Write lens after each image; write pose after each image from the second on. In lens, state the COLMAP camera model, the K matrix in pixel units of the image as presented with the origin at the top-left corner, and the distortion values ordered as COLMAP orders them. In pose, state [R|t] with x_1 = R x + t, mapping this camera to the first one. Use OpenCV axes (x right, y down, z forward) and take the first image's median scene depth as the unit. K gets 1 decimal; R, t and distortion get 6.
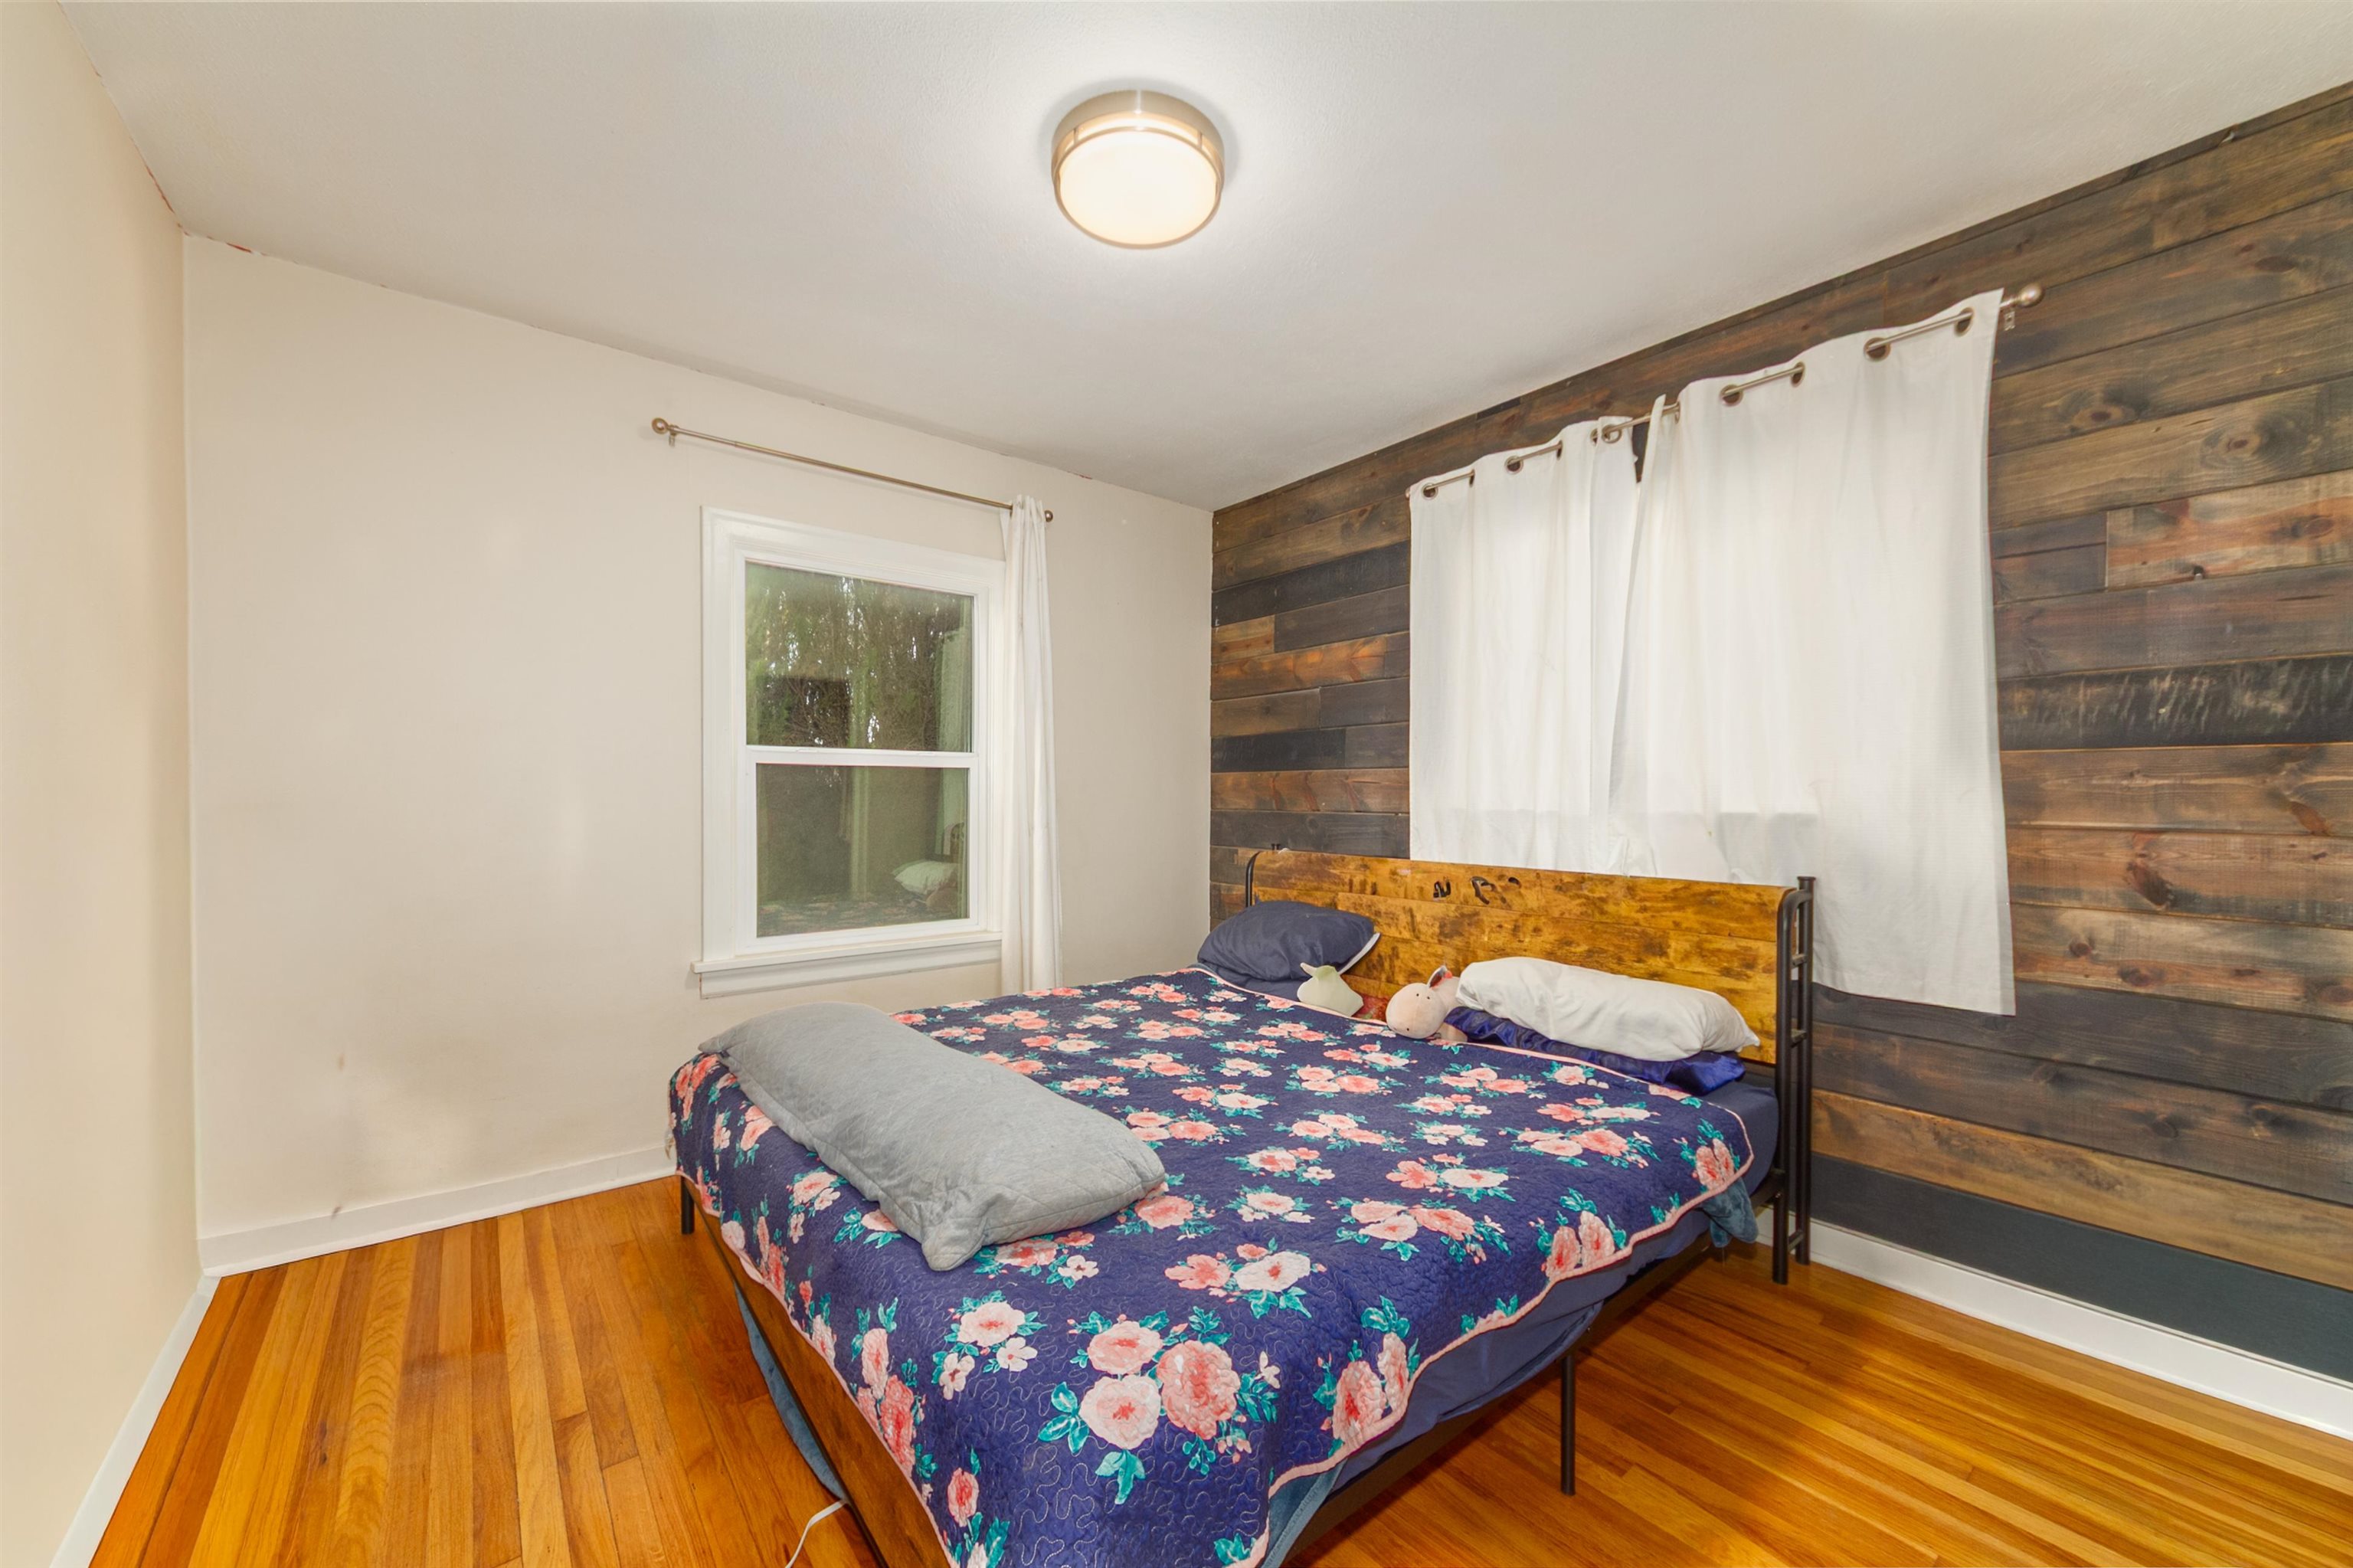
lens RADIAL K [[890.8, 0, 1169.7], [0, 890.8, 803.0], [0, 0, 1]] dist [-0.000471, -0.000178]
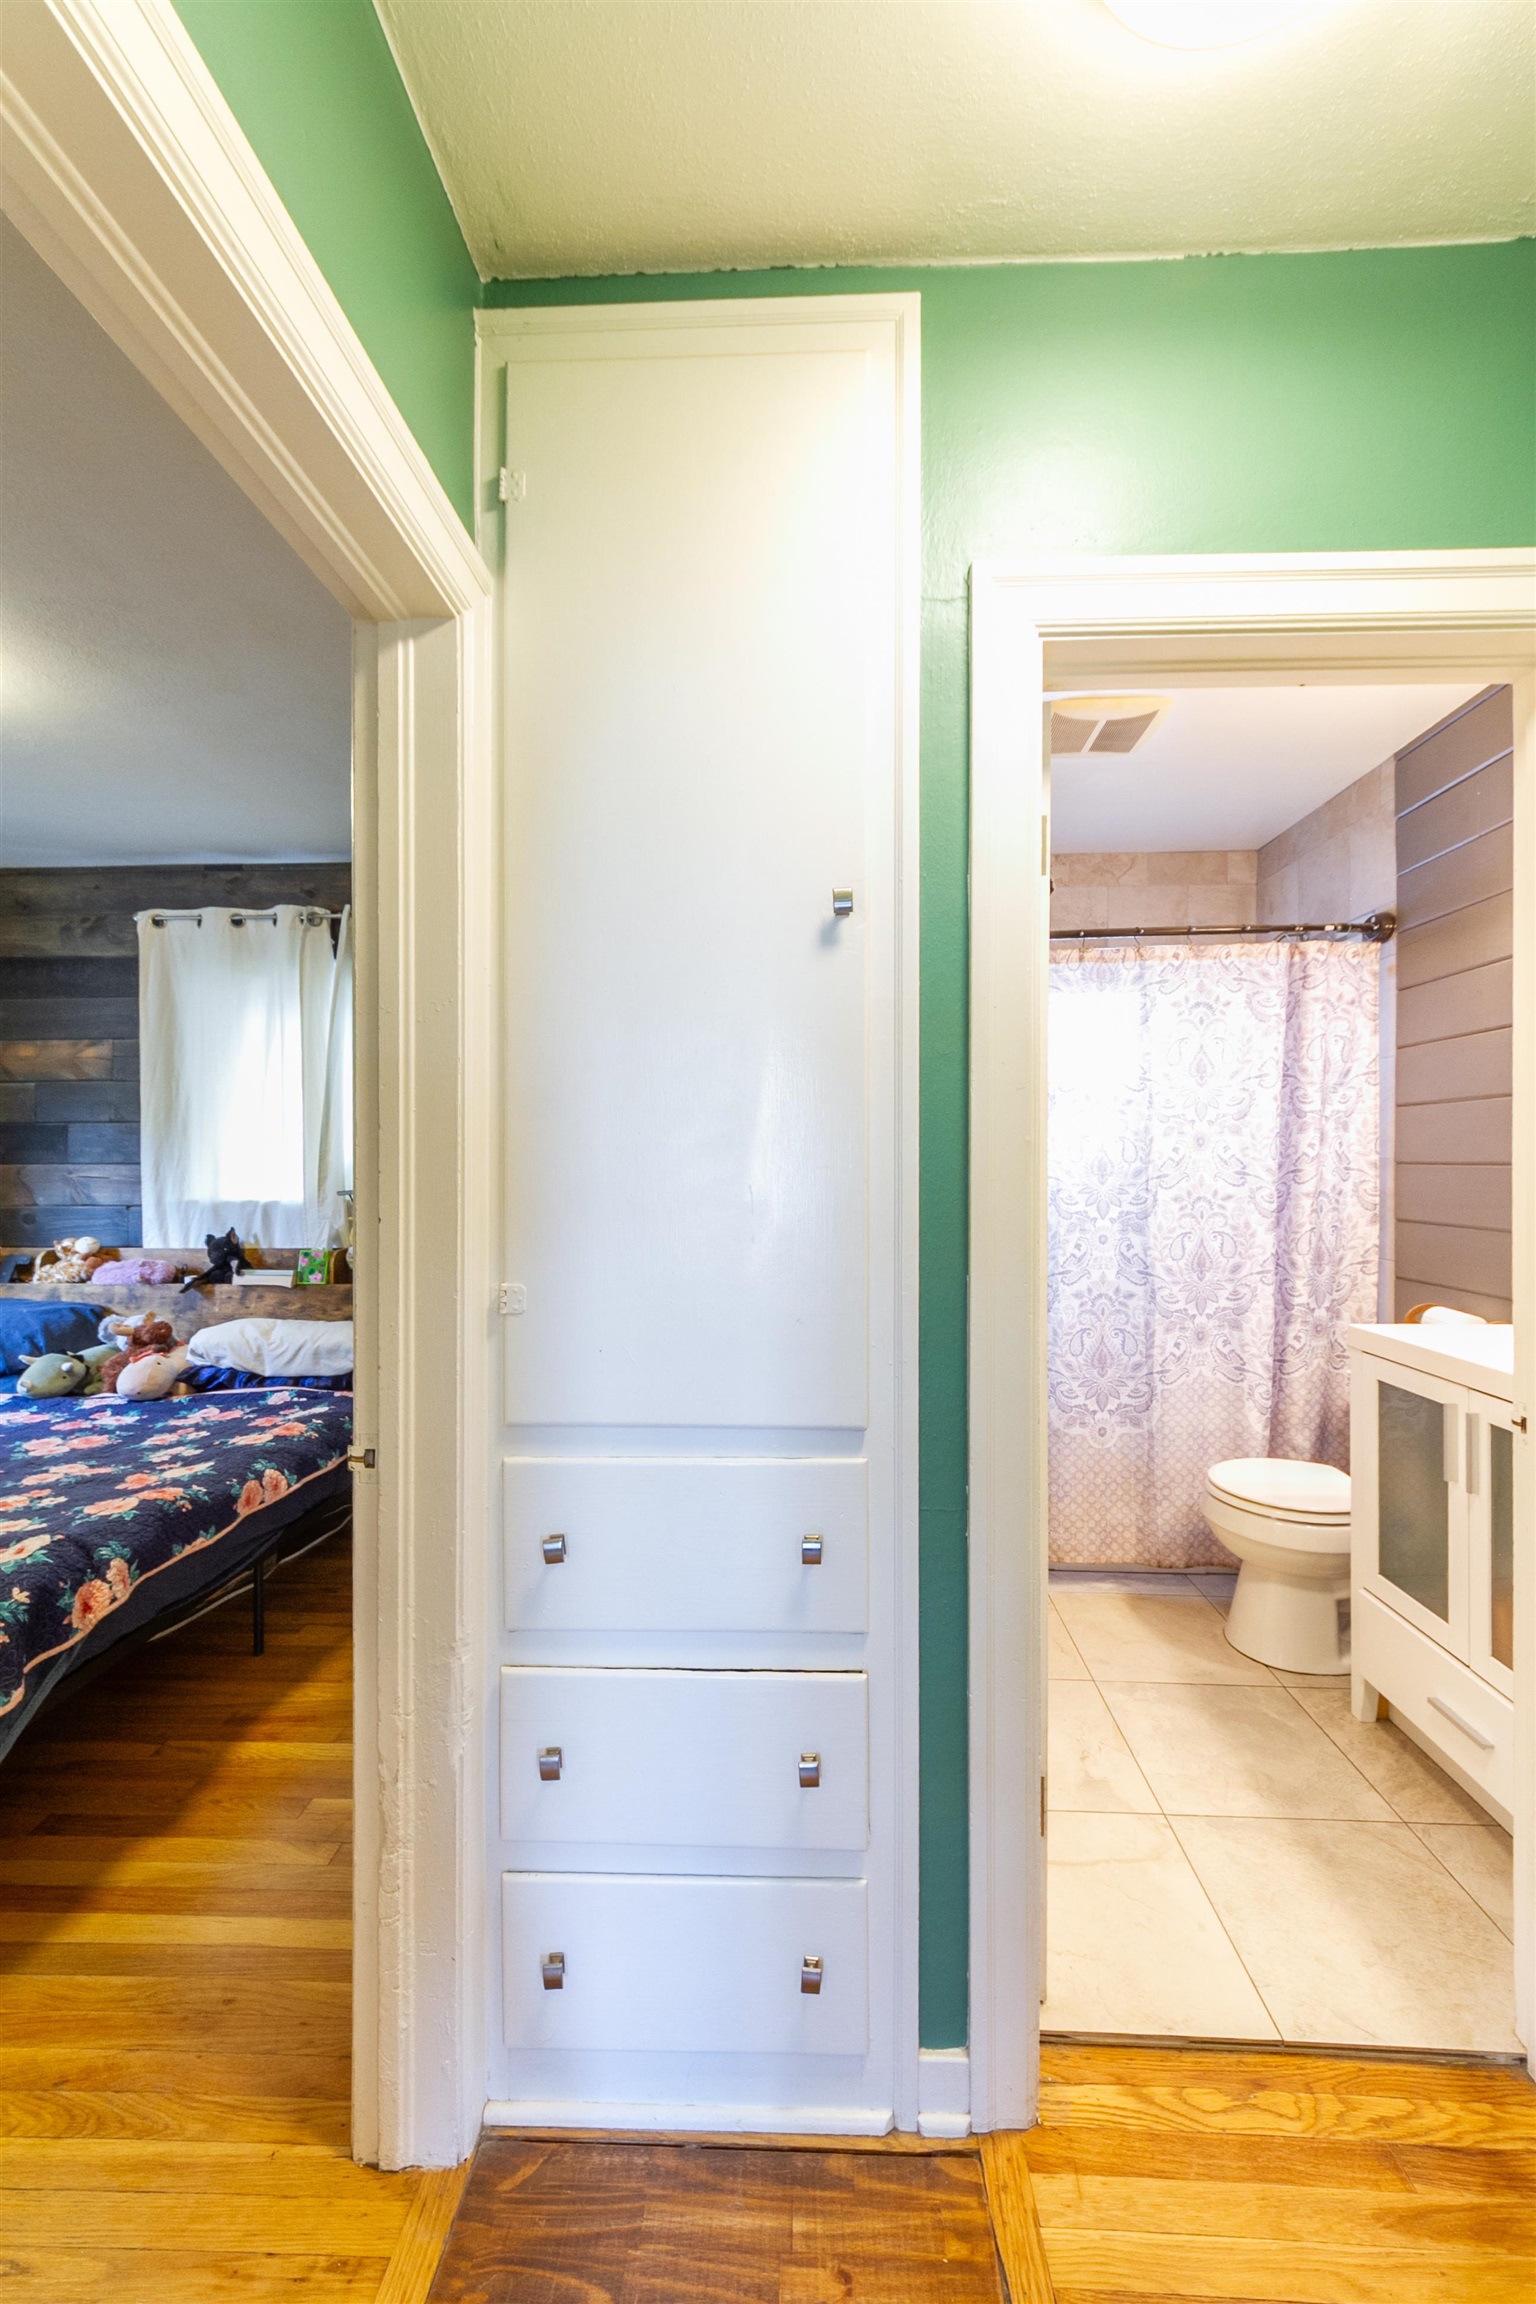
lens RADIAL K [[895.9, 0, 777.8], [0, 895.9, 1161.4], [0, 0, 1]] dist [0.001720, -0.000531]
pose [[0.646077, -0.009572, 0.763212, -0.115342], [0.015235, 0.999884, -0.000357, -0.052134], [-0.763120, 0.011858, 0.646148, -0.534633]]
